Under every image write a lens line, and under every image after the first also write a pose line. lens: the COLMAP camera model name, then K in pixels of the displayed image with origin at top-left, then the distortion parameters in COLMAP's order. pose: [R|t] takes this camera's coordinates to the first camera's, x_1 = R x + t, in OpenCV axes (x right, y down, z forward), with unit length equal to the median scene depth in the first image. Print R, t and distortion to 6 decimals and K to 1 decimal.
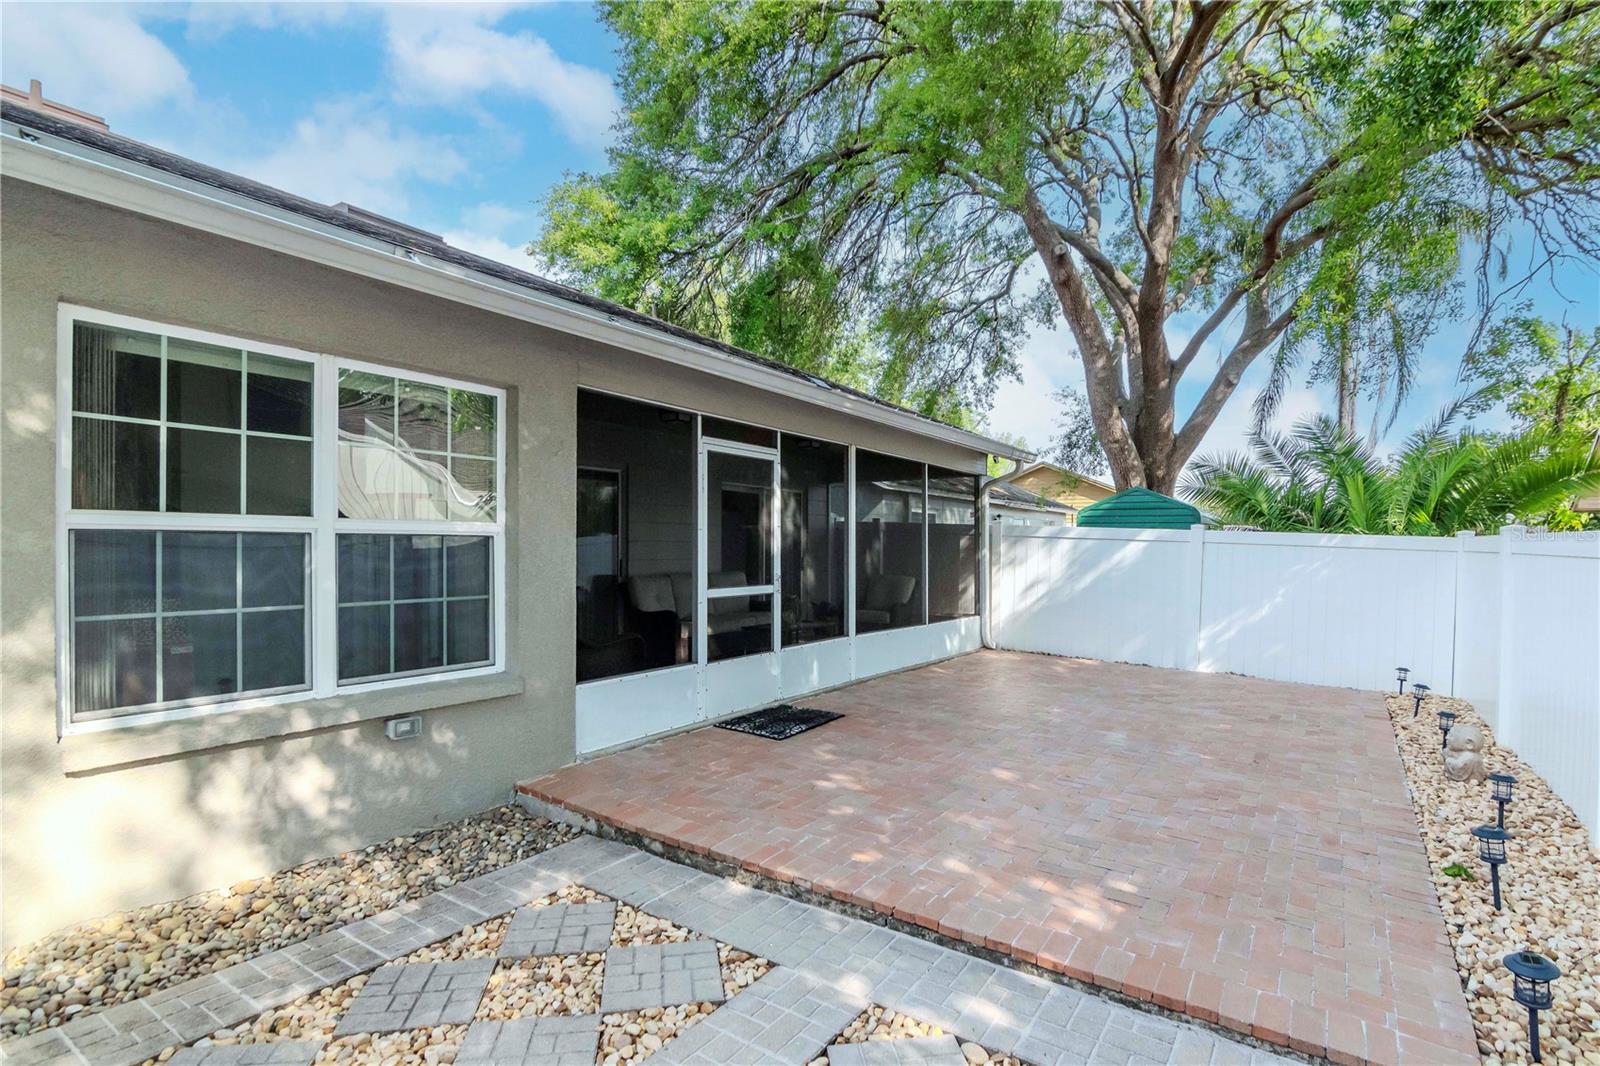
lens RADIAL K [[795.9, 0, 806.4], [0, 795.9, 550.1], [0, 0, 1]] dist [-0.000315, -0.006006]
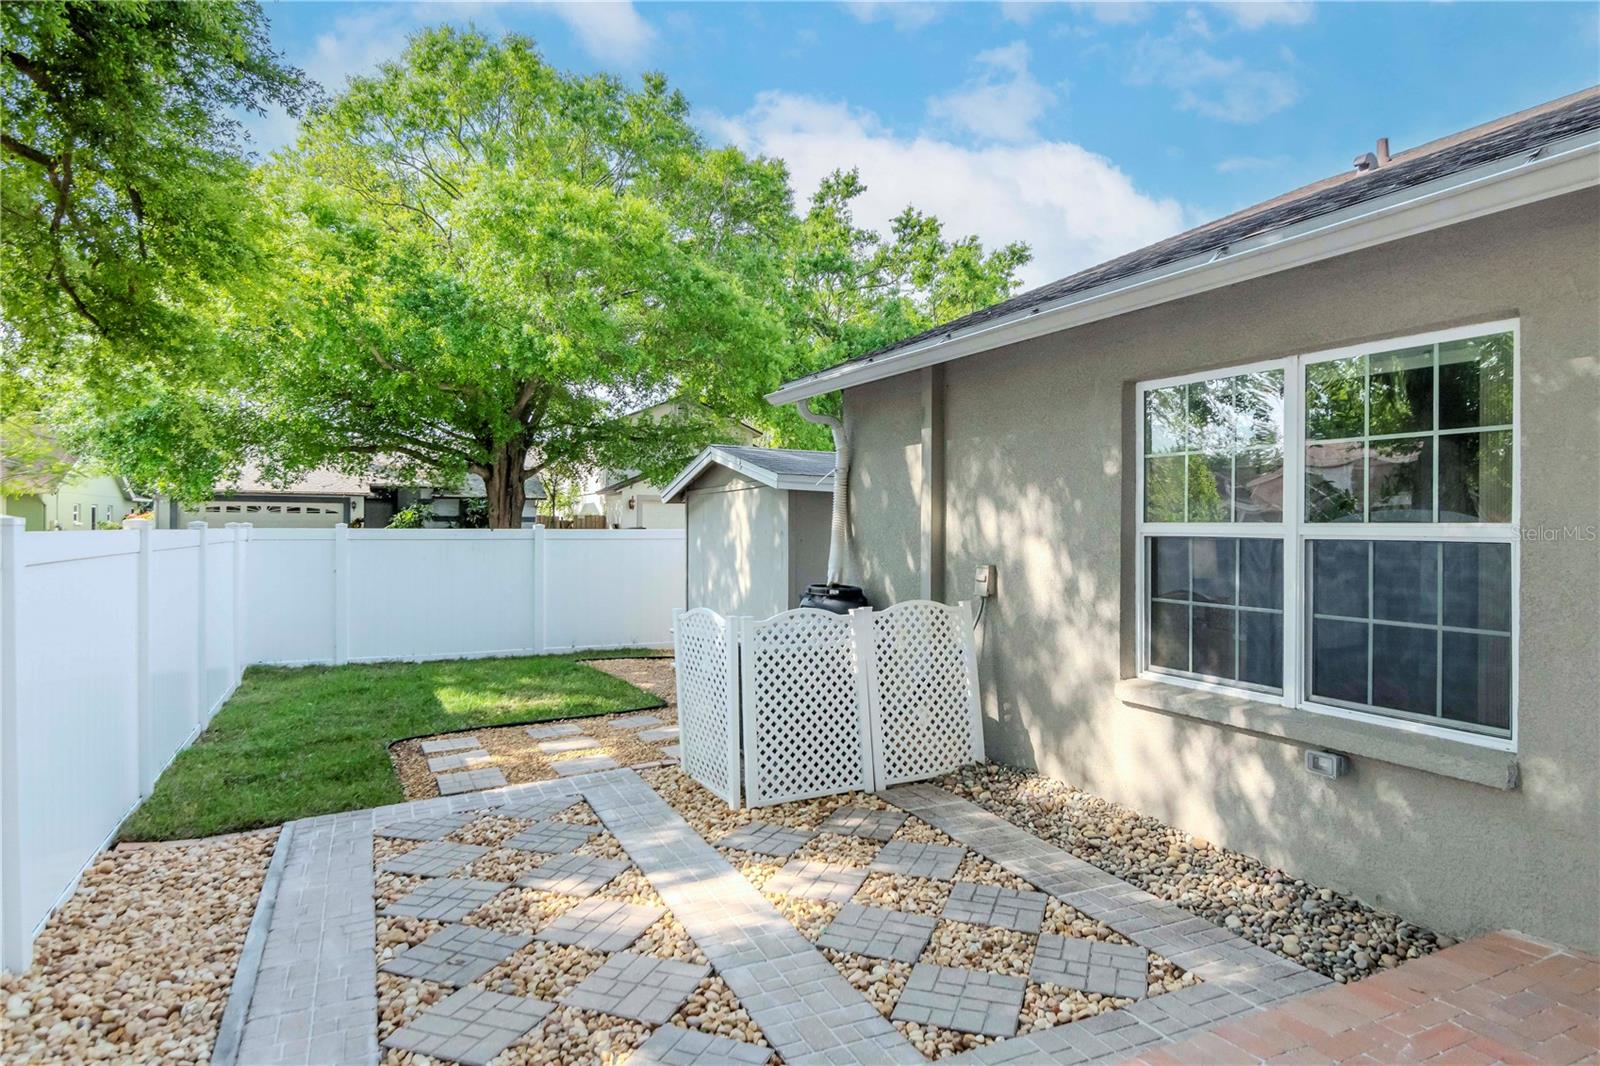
lens RADIAL K [[913.9, 0, 803.7], [0, 913.9, 518.3], [0, 0, 1]] dist [-0.001477, -0.000418]
pose [[-0.511972, -0.007136, -0.858972, 0.442730], [-0.001990, 0.999973, -0.007122, -0.025448], [0.859000, -0.001937, -0.511972, 0.700874]]
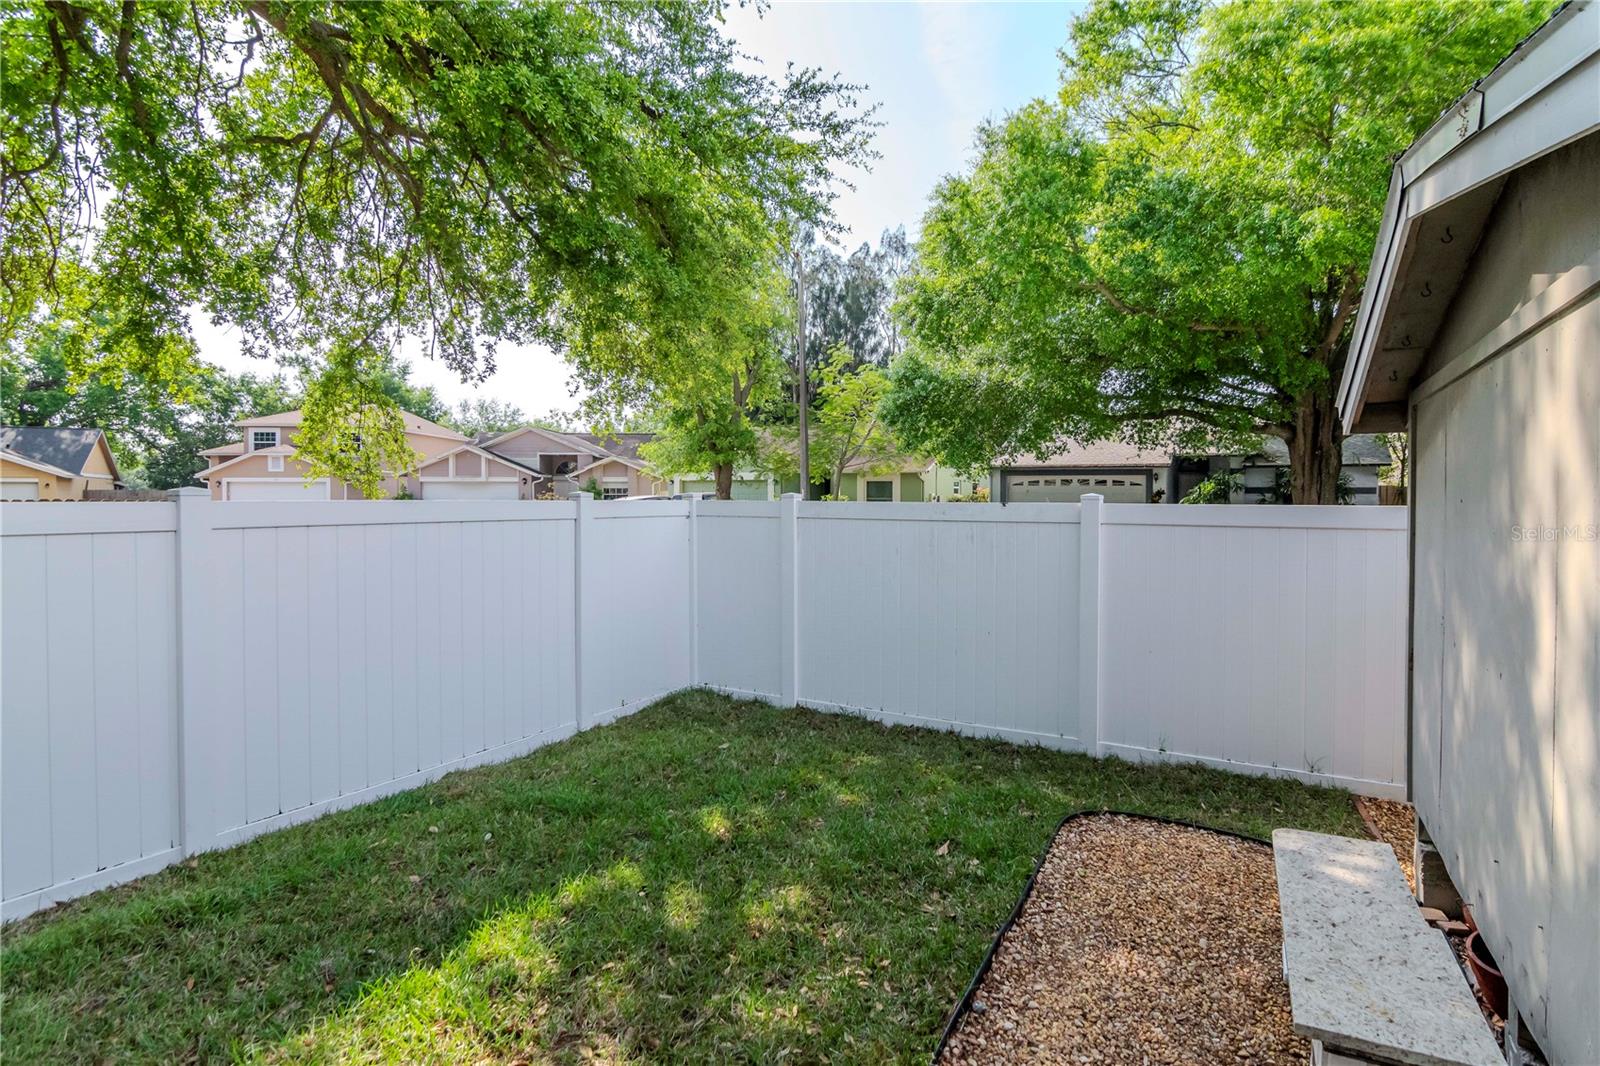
lens RADIAL K [[779.5, 0, 920.5], [0, 779.5, 509.0], [0, 0, 1]] dist [0.002279, 0.000041]
pose [[-0.990845, 0.000180, -0.135002, -0.787113], [-0.002039, 0.999865, 0.016297, -0.021969], [0.134987, 0.016423, -0.990711, -0.066005]]
